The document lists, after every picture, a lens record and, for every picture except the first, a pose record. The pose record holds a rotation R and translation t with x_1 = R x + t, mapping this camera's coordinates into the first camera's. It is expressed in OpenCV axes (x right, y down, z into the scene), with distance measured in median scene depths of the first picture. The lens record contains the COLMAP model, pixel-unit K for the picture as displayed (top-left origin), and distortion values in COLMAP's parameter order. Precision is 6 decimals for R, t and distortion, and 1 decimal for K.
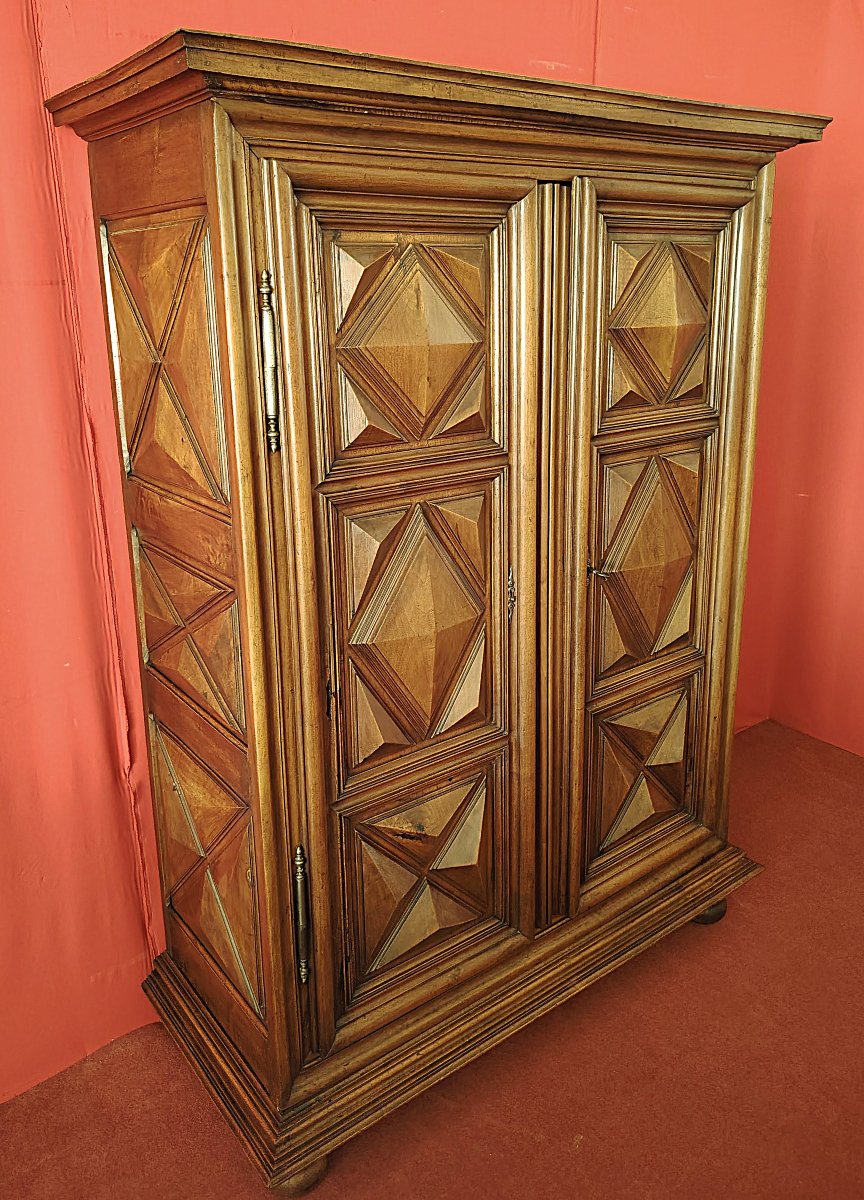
lens RADIAL K [[931.0, 0, 447.2], [0, 931.0, 526.1], [0, 0, 1]] dist [0.035449, -0.030306]
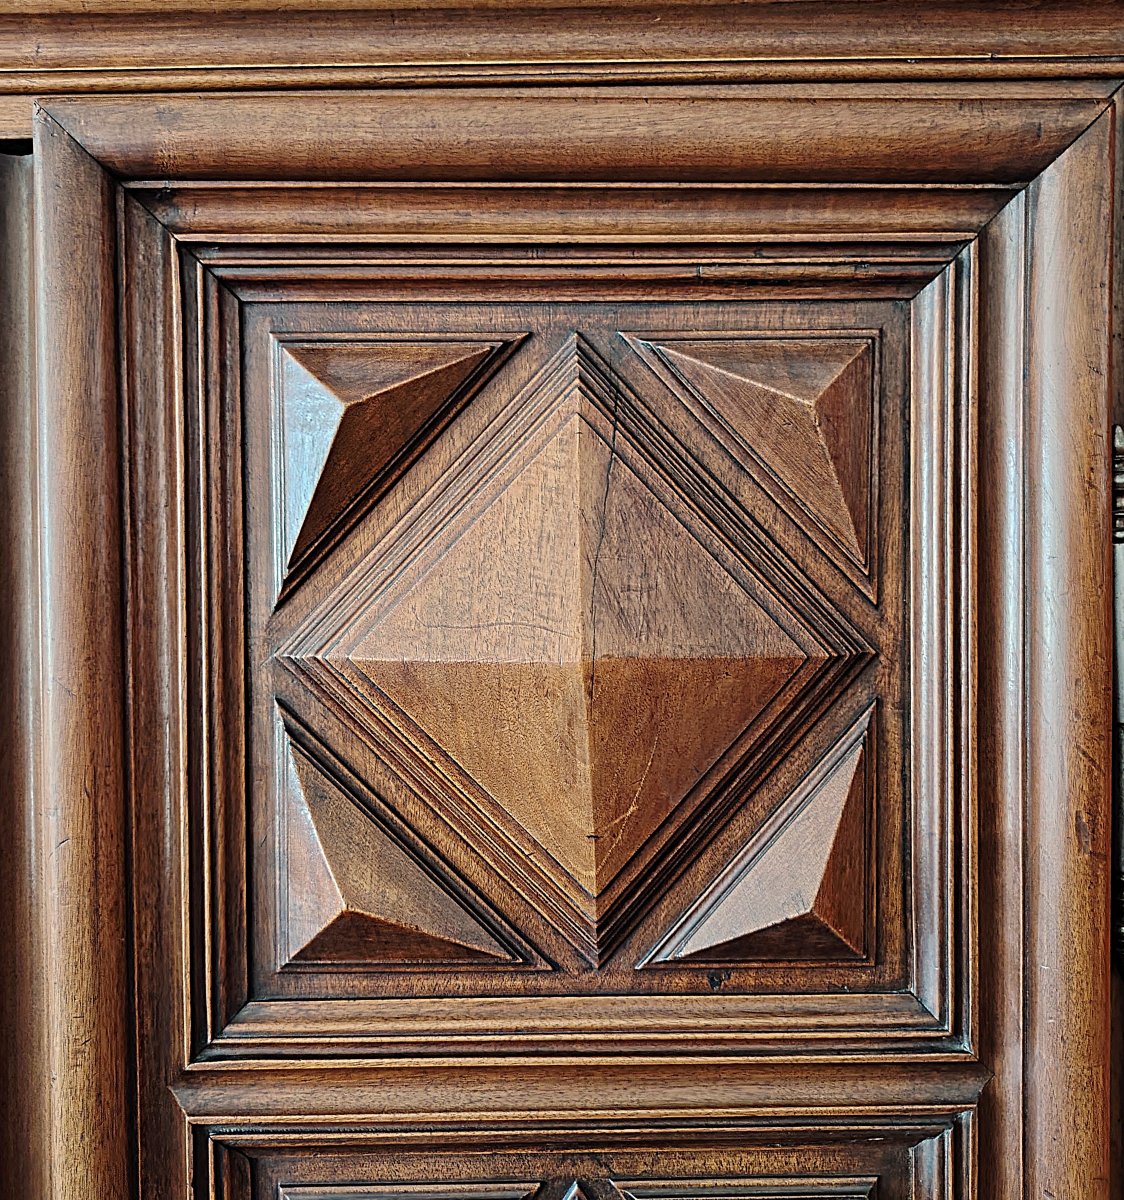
lens RADIAL K [[1200.1, 0, 555.1], [0, 1200.1, 596.8], [0, 0, 1]] dist [0.019472, -0.007211]
pose [[0.798501, 0.021465, -0.601610, 0.461282], [-0.155138, 0.972946, -0.171196, -0.193798], [0.581659, 0.230033, 0.780229, 0.826211]]
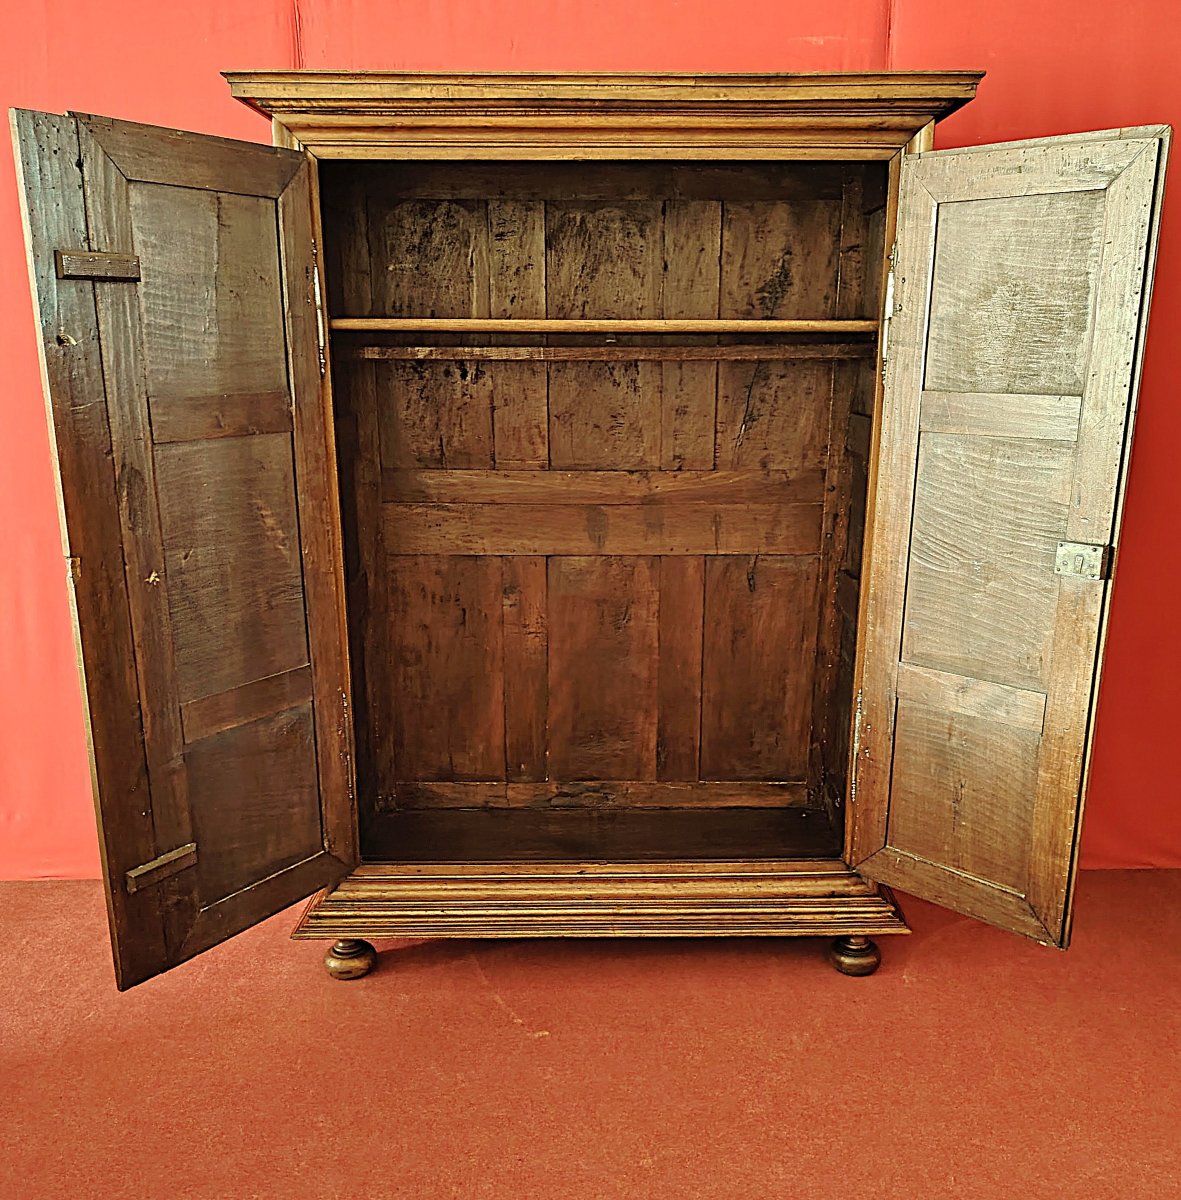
lens RADIAL K [[1176.8, 0, 624.9], [0, 1176.8, 674.3], [0, 0, 1]] dist [0.008409, 0.000000]
pose [[0.812990, 0.179219, -0.554011, 0.986959], [-0.165888, 0.983314, 0.074662, 0.121281], [0.558148, 0.031204, 0.829155, -0.129119]]
